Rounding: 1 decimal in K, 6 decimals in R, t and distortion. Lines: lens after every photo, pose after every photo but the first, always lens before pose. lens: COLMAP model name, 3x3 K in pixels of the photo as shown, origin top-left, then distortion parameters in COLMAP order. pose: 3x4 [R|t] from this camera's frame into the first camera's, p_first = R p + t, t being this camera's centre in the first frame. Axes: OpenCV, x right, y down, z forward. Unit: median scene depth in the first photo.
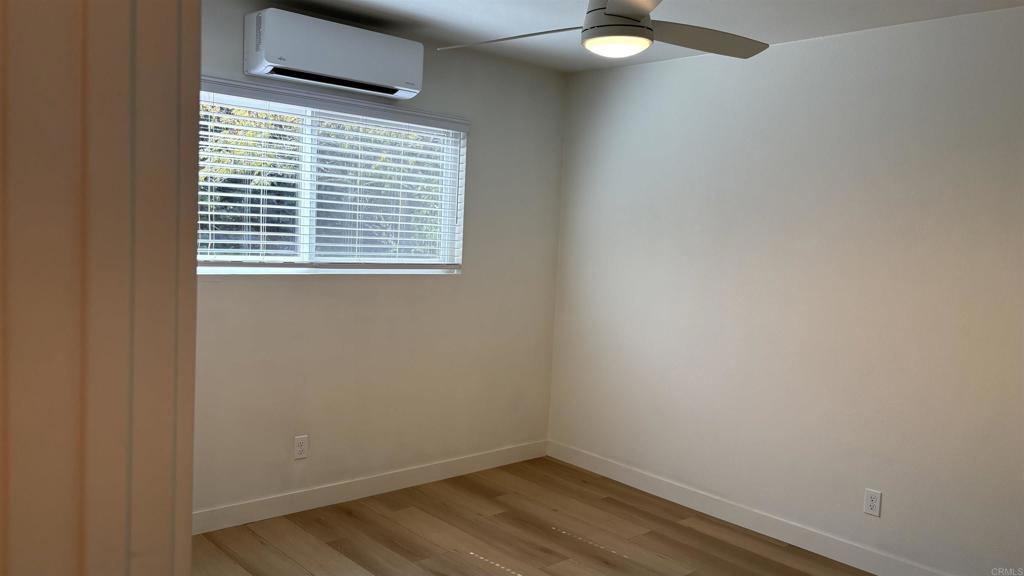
lens RADIAL K [[766.9, 0, 515.1], [0, 766.9, 293.7], [0, 0, 1]] dist [0.077537, -0.120538]
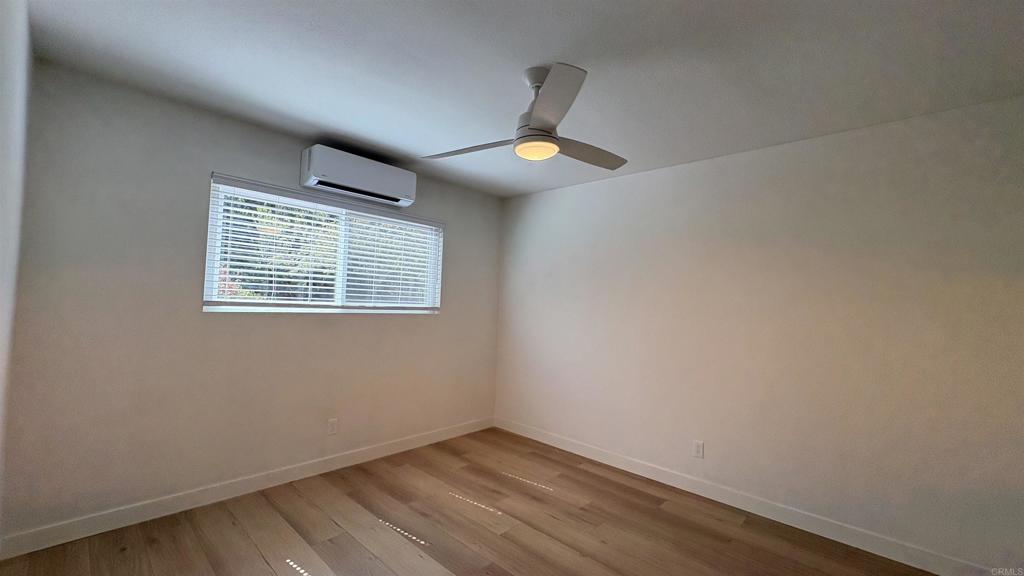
lens RADIAL K [[416.8, 0, 508.2], [0, 416.8, 288.9], [0, 0, 1]] dist [0.000138, -0.000003]
pose [[0.996715, -0.009573, 0.080424, 0.003980], [0.018378, 0.993821, -0.109459, 0.025091], [-0.078880, 0.110577, 0.990732, 0.129012]]
